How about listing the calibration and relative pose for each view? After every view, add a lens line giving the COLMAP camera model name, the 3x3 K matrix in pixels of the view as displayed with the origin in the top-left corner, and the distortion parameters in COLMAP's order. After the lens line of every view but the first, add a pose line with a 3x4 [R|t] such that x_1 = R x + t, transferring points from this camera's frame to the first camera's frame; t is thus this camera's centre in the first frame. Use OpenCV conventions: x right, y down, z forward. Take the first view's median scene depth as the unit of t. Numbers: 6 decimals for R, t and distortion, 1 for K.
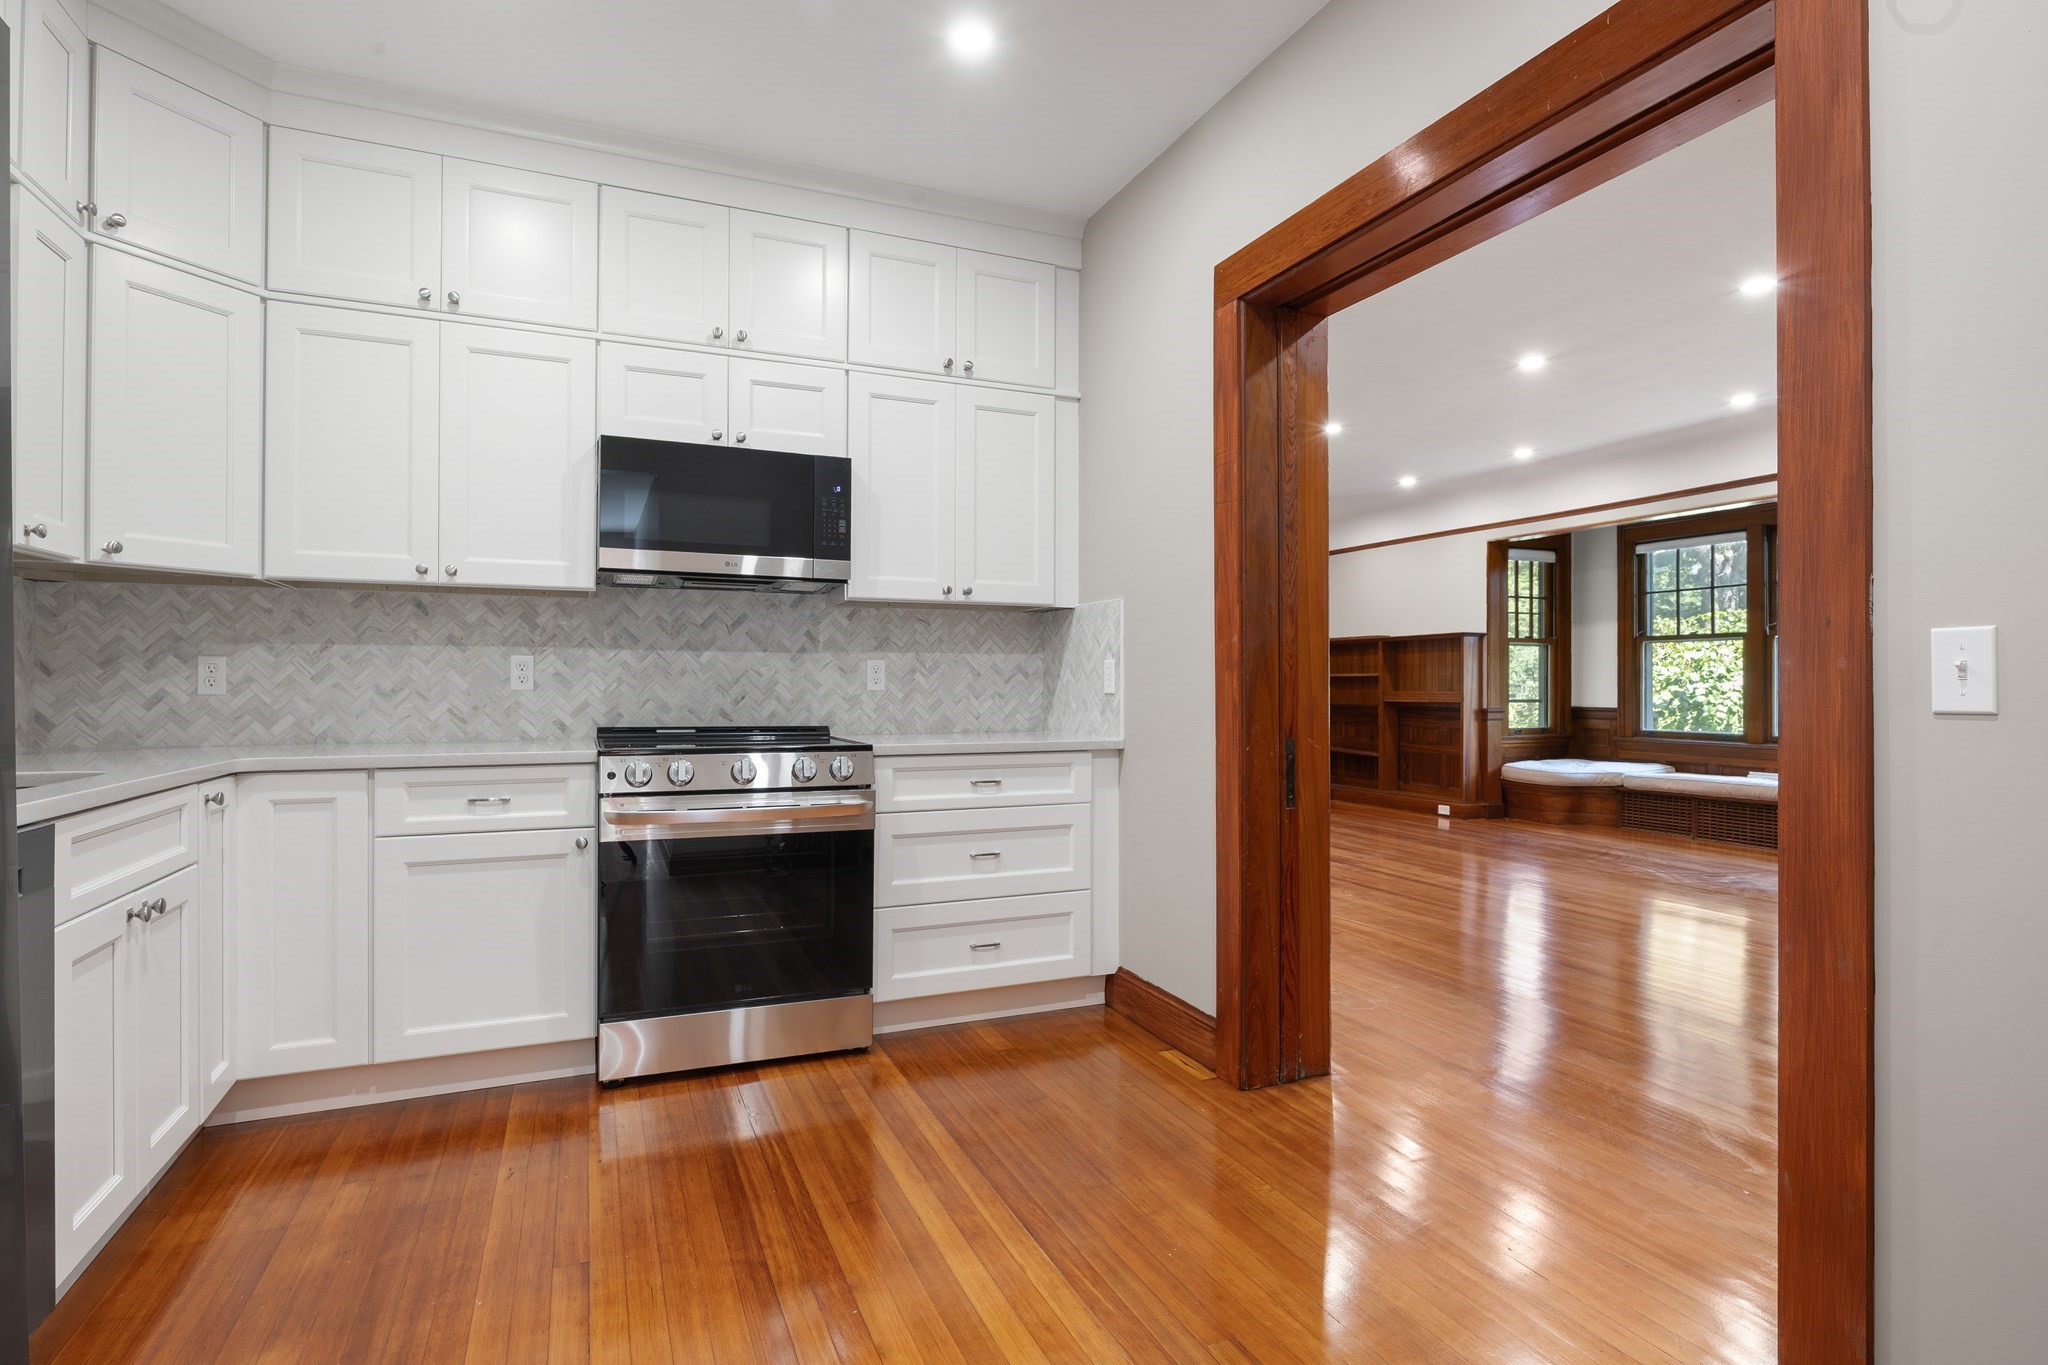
lens RADIAL K [[1036.2, 0, 1024.0], [0, 1036.2, 682.5], [0, 0, 1]] dist [-0.005514, -0.000781]
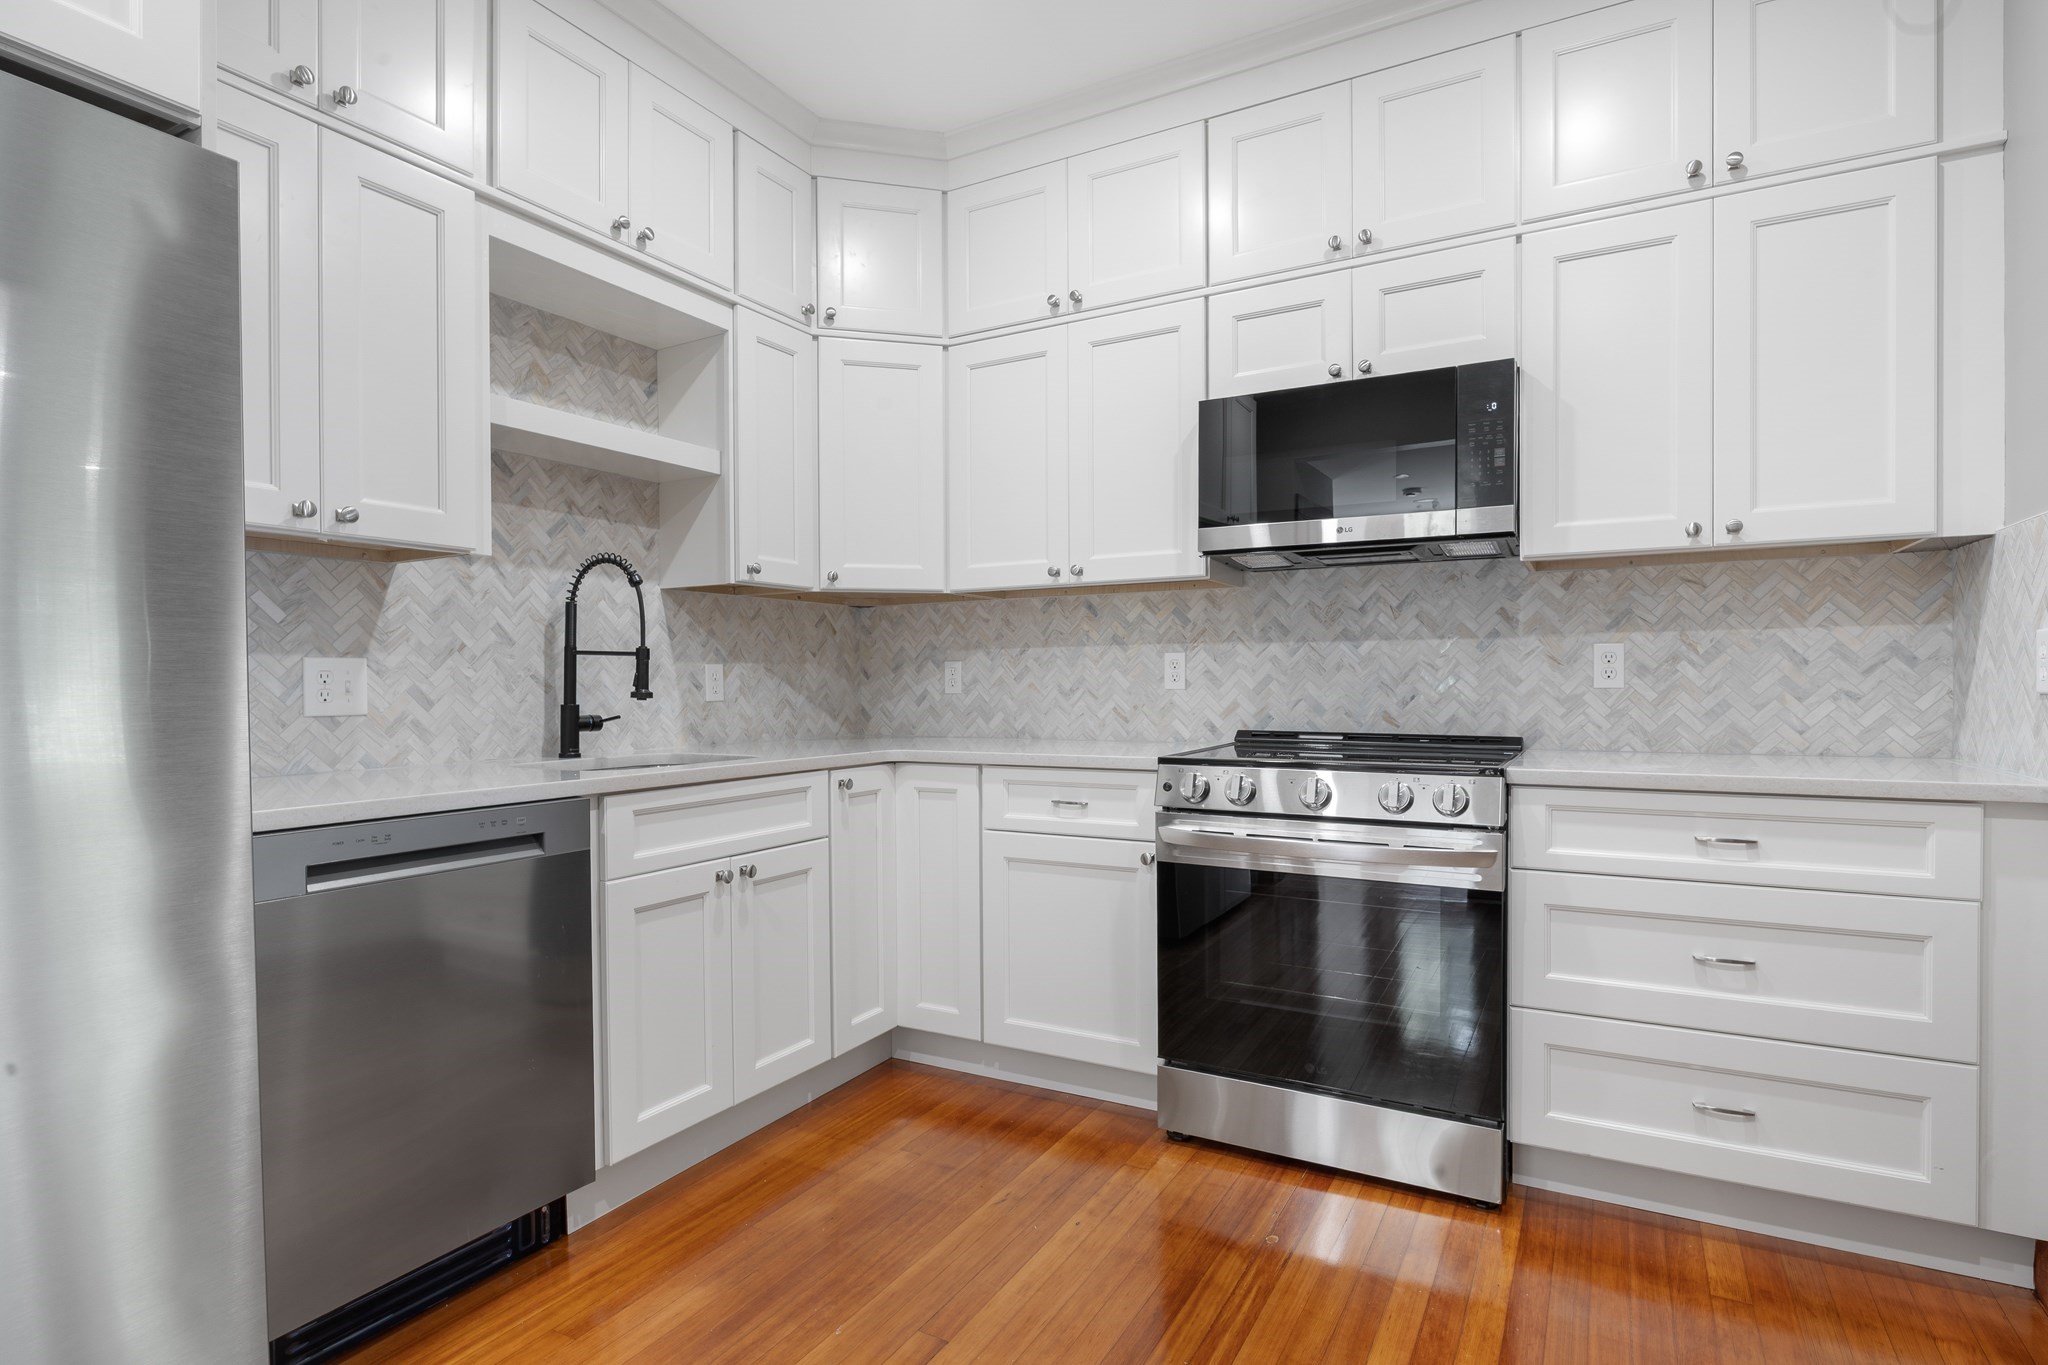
lens RADIAL K [[1028.5, 0, 1030.3], [0, 1028.5, 694.6], [0, 0, 1]] dist [-0.008056, -0.000292]
pose [[0.612571, 0.002566, -0.790411, 0.185165], [0.010138, 0.999887, 0.011103, 0.000654], [0.790350, -0.014815, 0.612476, 0.316348]]
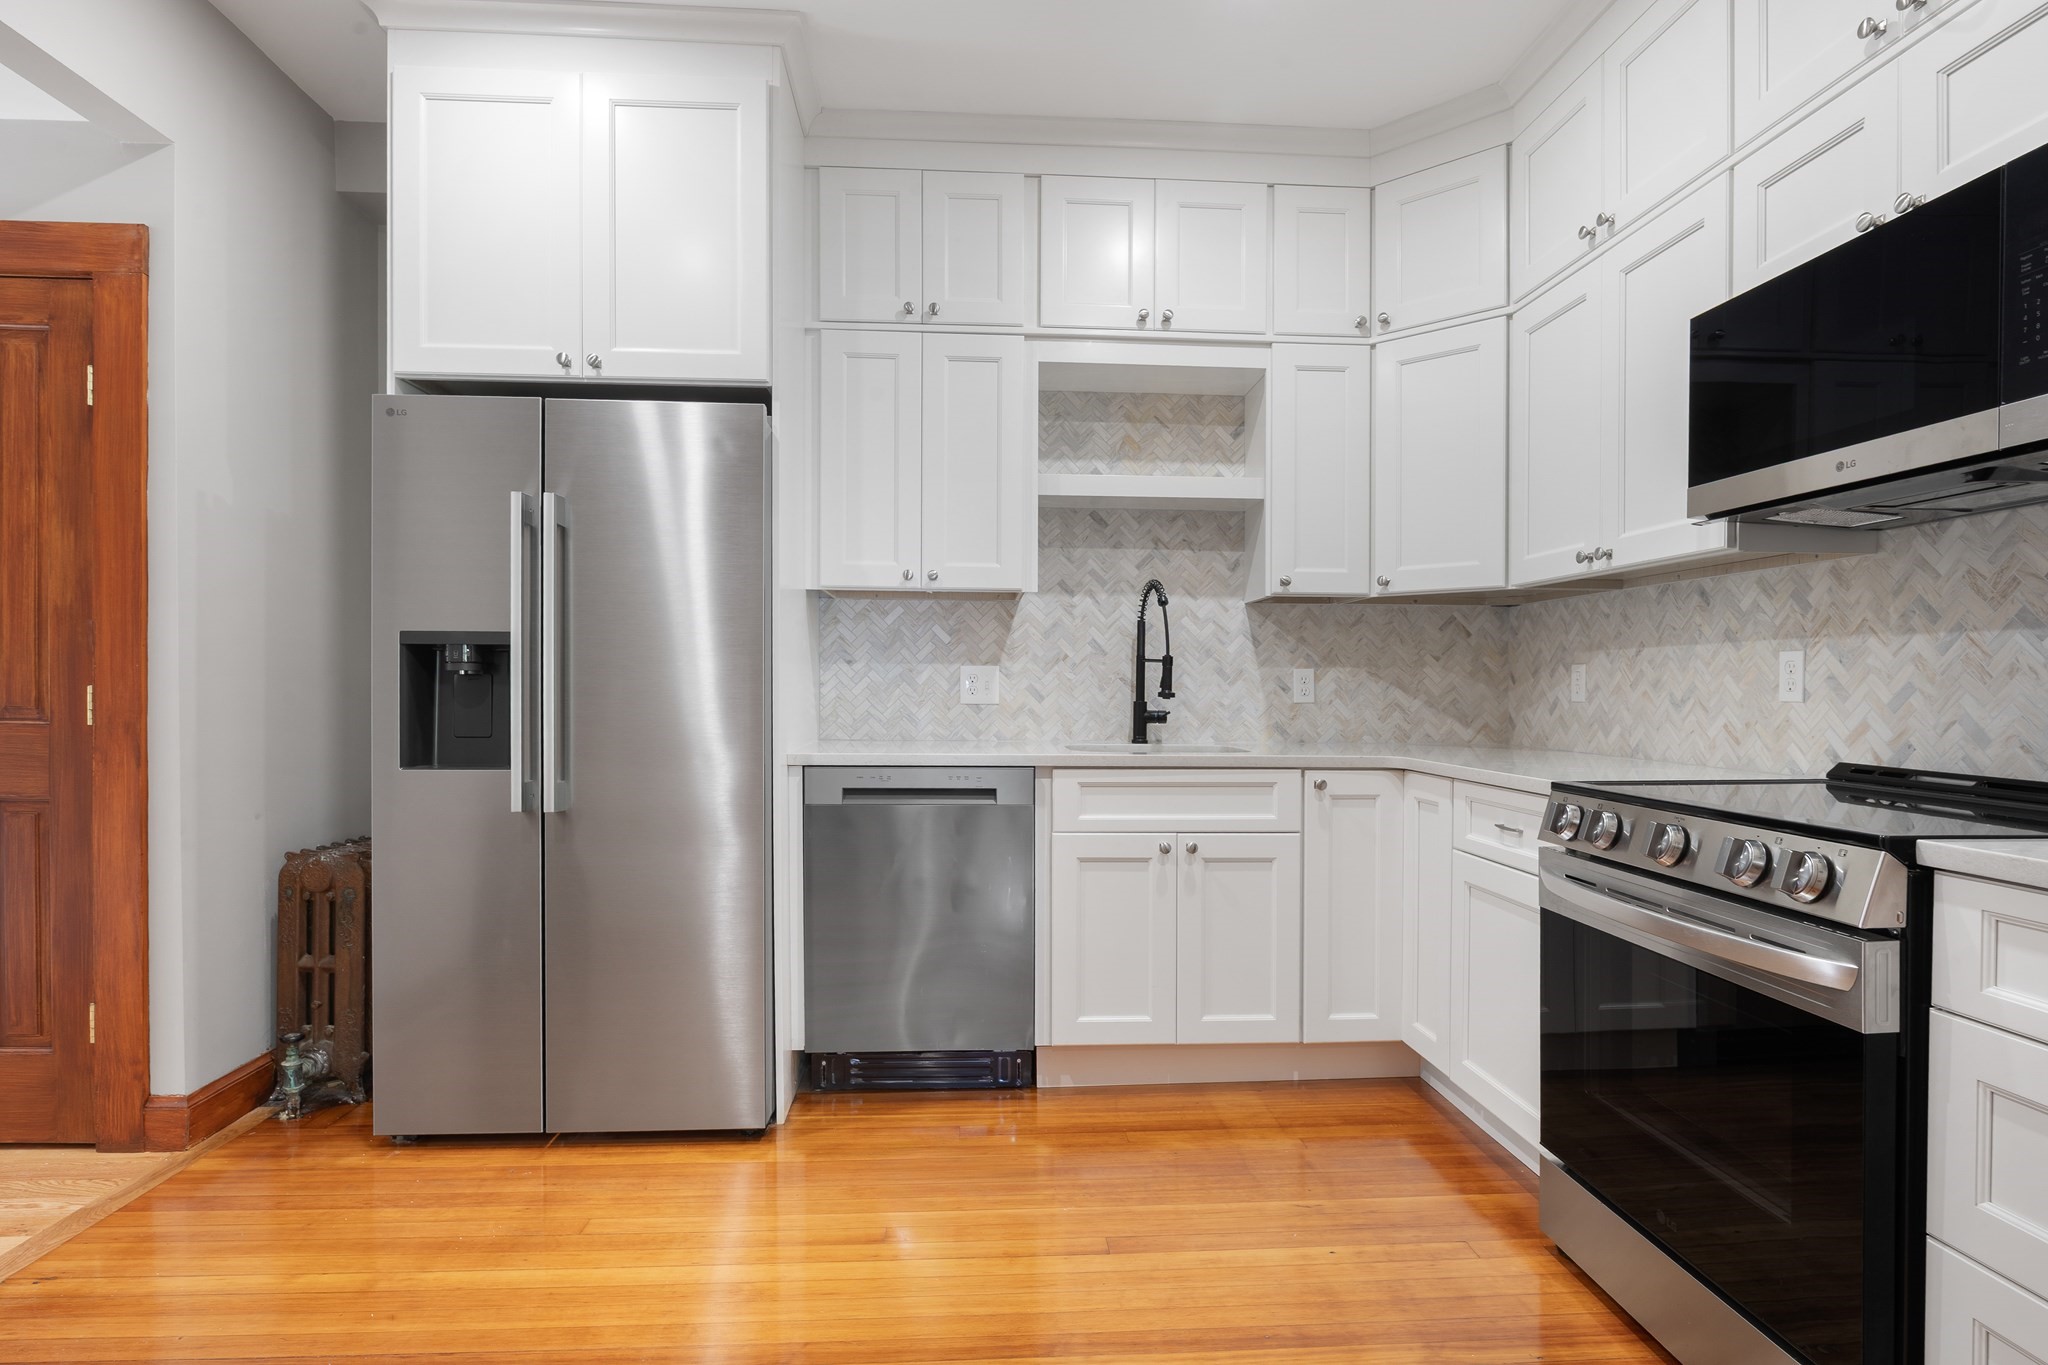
lens RADIAL K [[1049.6, 0, 1025.9], [0, 1049.6, 703.9], [0, 0, 1]] dist [-0.011168, 0.000136]
pose [[-0.333213, 0.011491, -0.942782, 0.344880], [-0.006016, 0.999879, 0.014313, 0.002024], [0.942833, 0.010442, -0.333103, 0.758655]]
